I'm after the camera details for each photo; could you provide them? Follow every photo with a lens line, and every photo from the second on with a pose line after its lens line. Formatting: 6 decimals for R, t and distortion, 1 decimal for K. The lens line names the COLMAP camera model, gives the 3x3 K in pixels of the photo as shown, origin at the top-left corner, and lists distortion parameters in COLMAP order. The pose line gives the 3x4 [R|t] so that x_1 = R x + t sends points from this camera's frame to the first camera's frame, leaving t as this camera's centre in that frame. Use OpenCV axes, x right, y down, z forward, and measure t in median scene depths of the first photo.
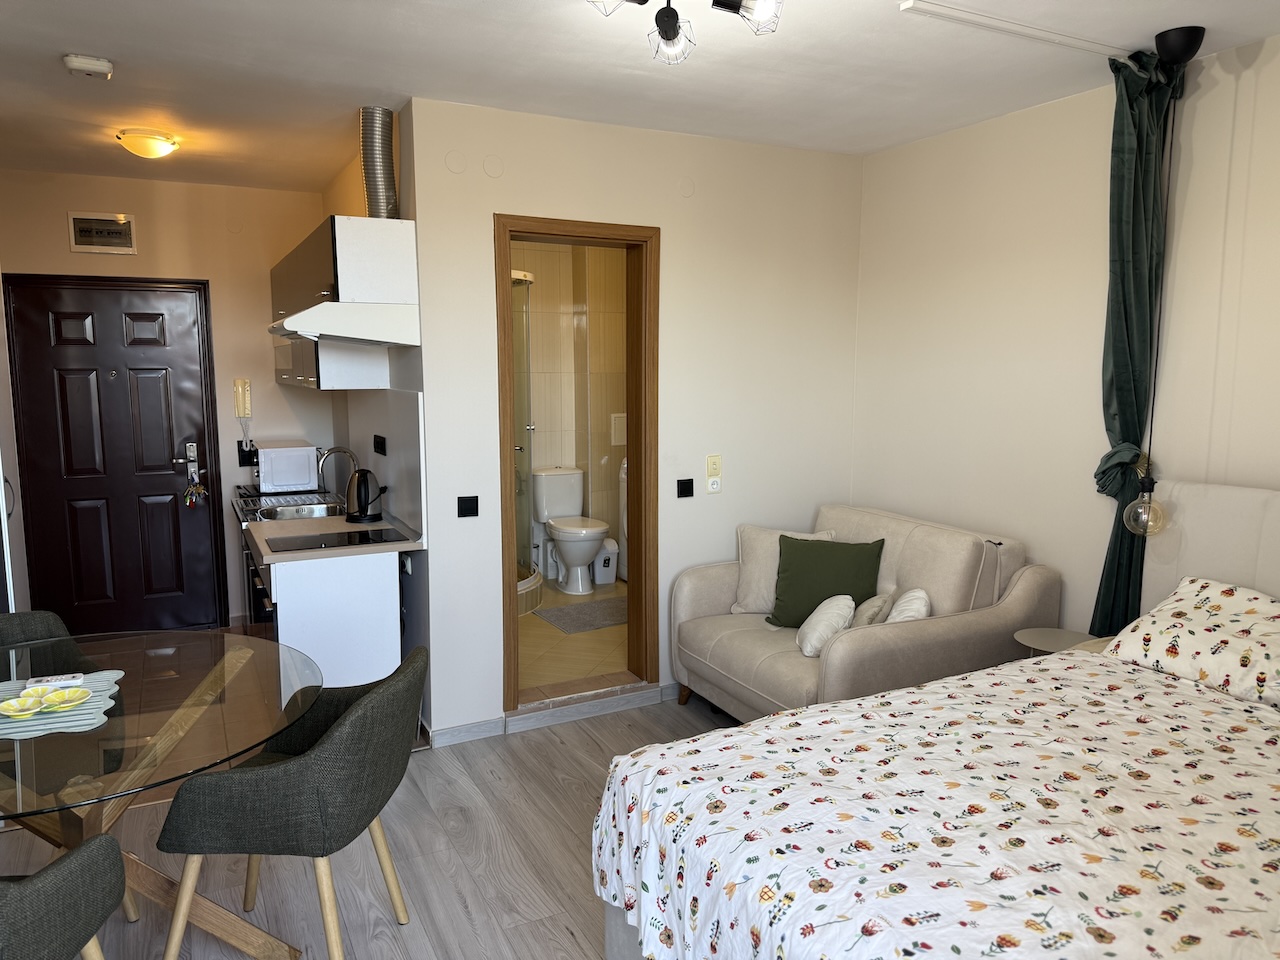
lens RADIAL K [[906.3, 0, 639.1], [0, 906.3, 477.1], [0, 0, 1]] dist [0.057400, -0.054983]
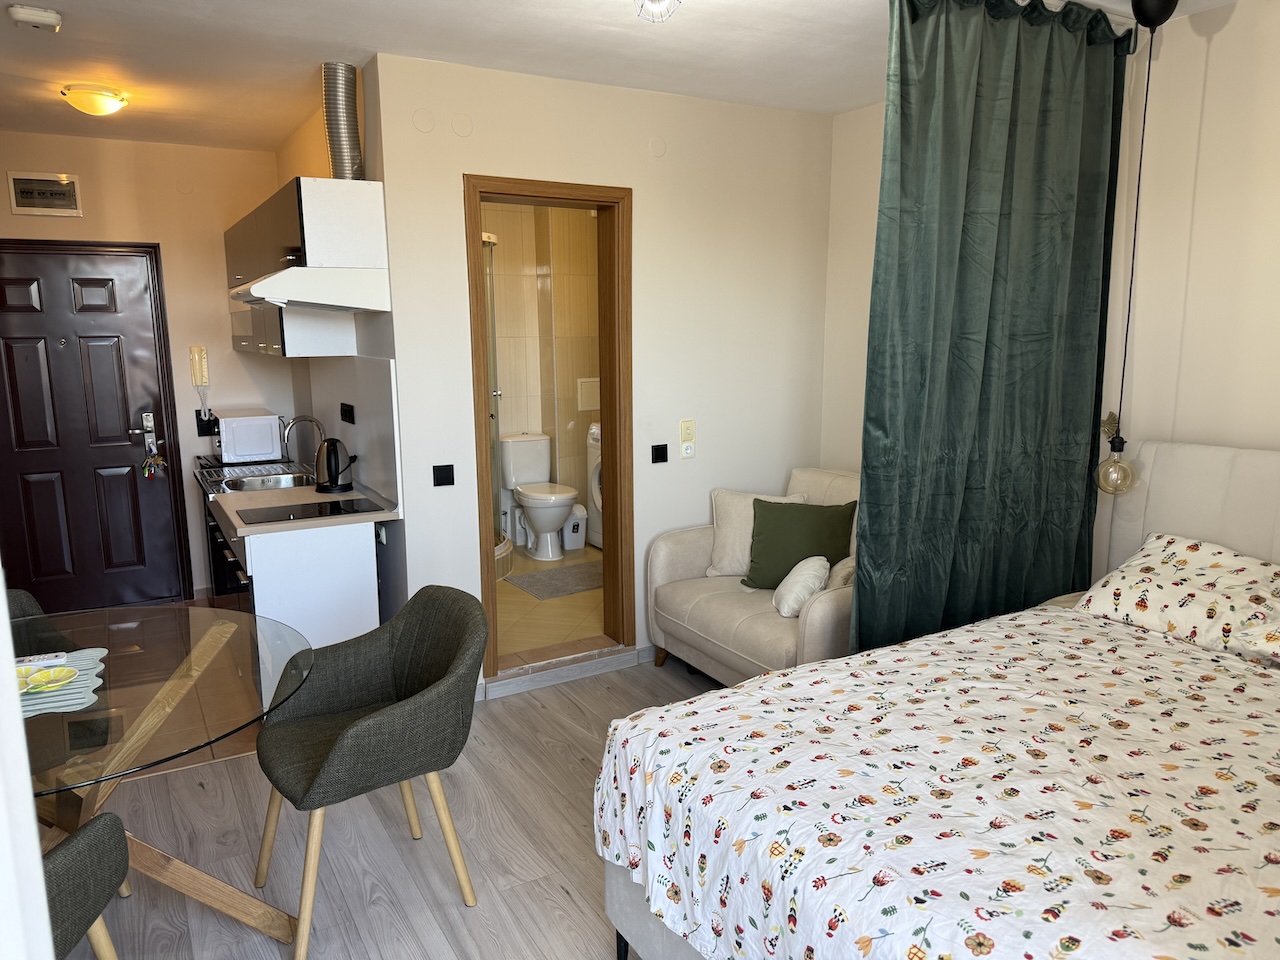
lens RADIAL K [[906.3, 0, 643.7], [0, 906.3, 484.3], [0, 0, 1]] dist [0.057400, -0.054983]
pose [[0.998680, -0.015466, 0.048972, -0.024930], [0.013105, 0.998753, 0.048166, -0.003271], [-0.049656, -0.047461, 0.997638, -0.000523]]
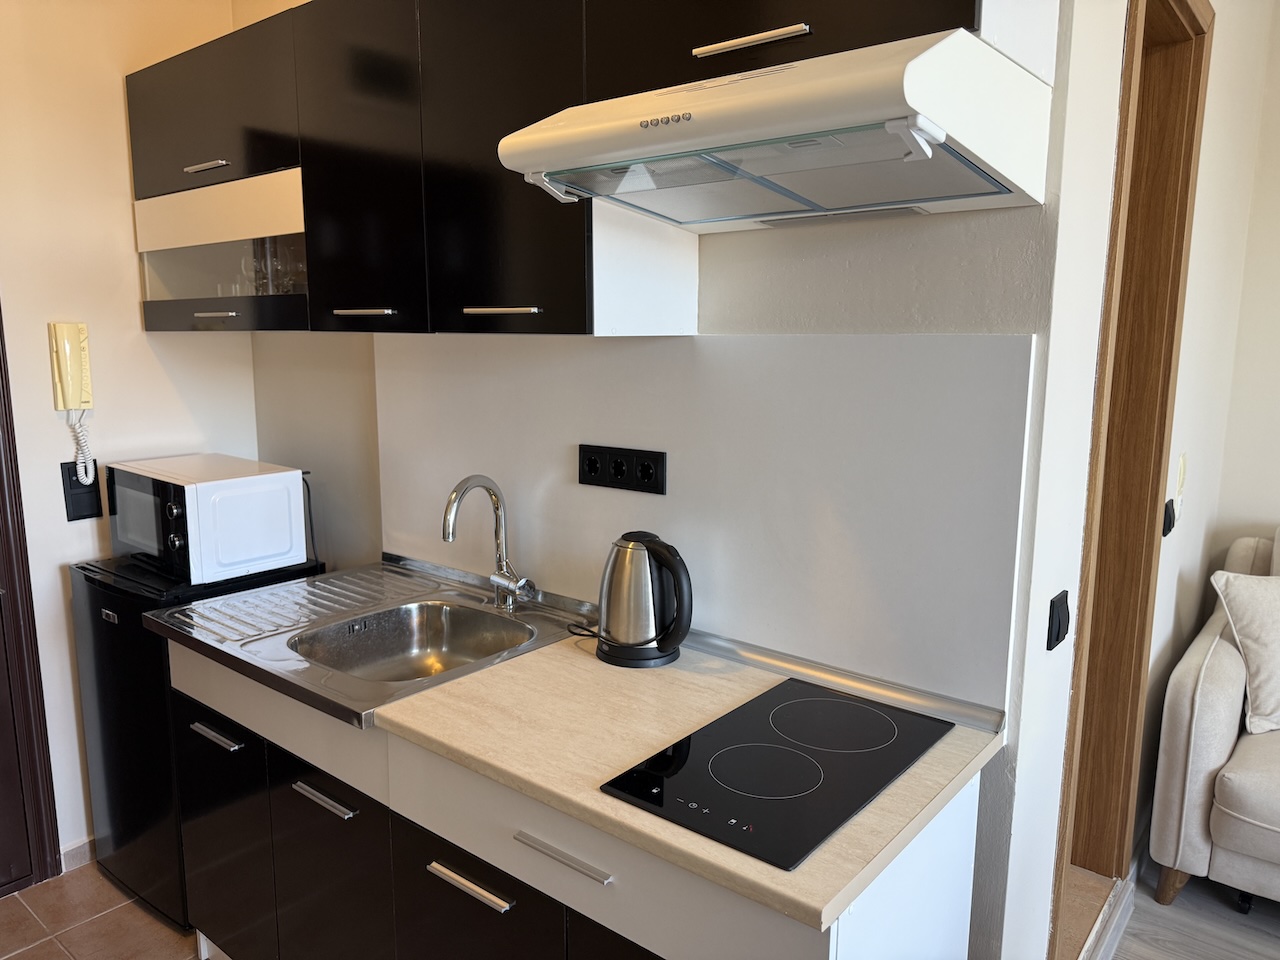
lens RADIAL K [[906.3, 0, 636.5], [0, 906.3, 481.6], [0, 0, 1]] dist [0.057400, -0.054983]
pose [[0.921542, -0.054939, 0.384372, -0.762385], [0.041898, 0.998229, 0.042226, -0.080771], [-0.386011, -0.022809, 0.922212, 1.036370]]
